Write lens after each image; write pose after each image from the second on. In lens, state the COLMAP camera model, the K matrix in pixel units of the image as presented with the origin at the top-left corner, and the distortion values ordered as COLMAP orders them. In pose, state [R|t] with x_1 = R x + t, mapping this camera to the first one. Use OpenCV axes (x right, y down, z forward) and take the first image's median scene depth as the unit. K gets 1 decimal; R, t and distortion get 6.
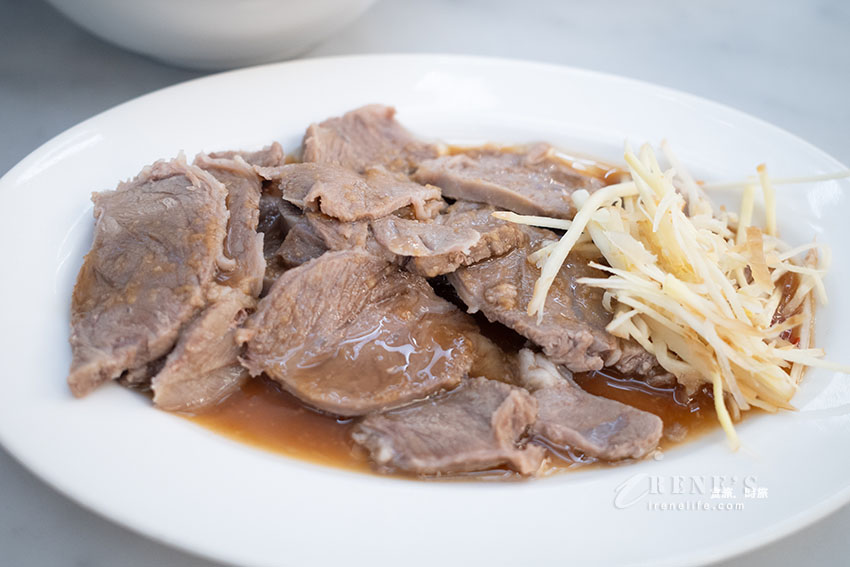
lens RADIAL K [[893.0, 0, 421.5], [0, 893.0, 283.4], [0, 0, 1]] dist [-0.038572, 0.000000]
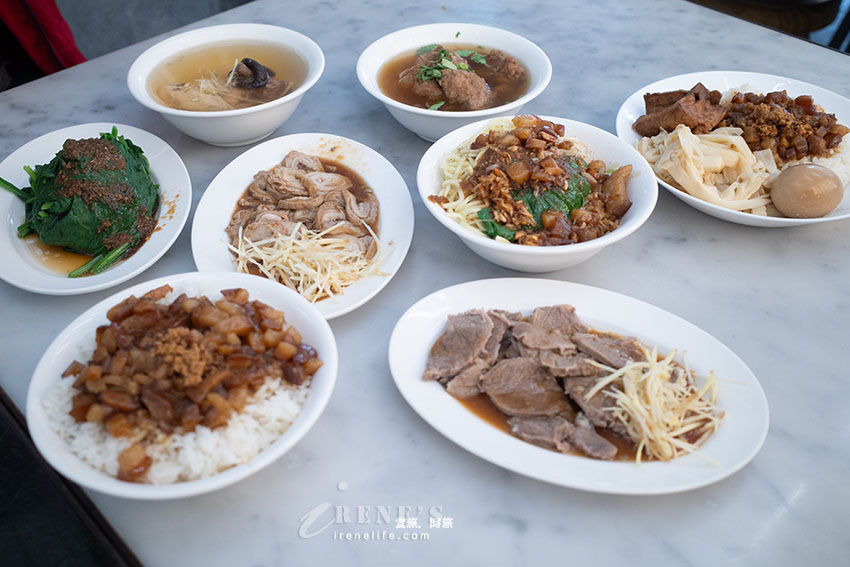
lens RADIAL K [[893.0, 0, 427.0], [0, 893.0, 285.6], [0, 0, 1]] dist [-0.038572, 0.000000]
pose [[0.893722, 0.228049, -0.386335, 0.646289], [-0.275659, 0.958566, -0.071861, 0.030050], [0.353940, 0.170720, 0.919555, -1.651914]]
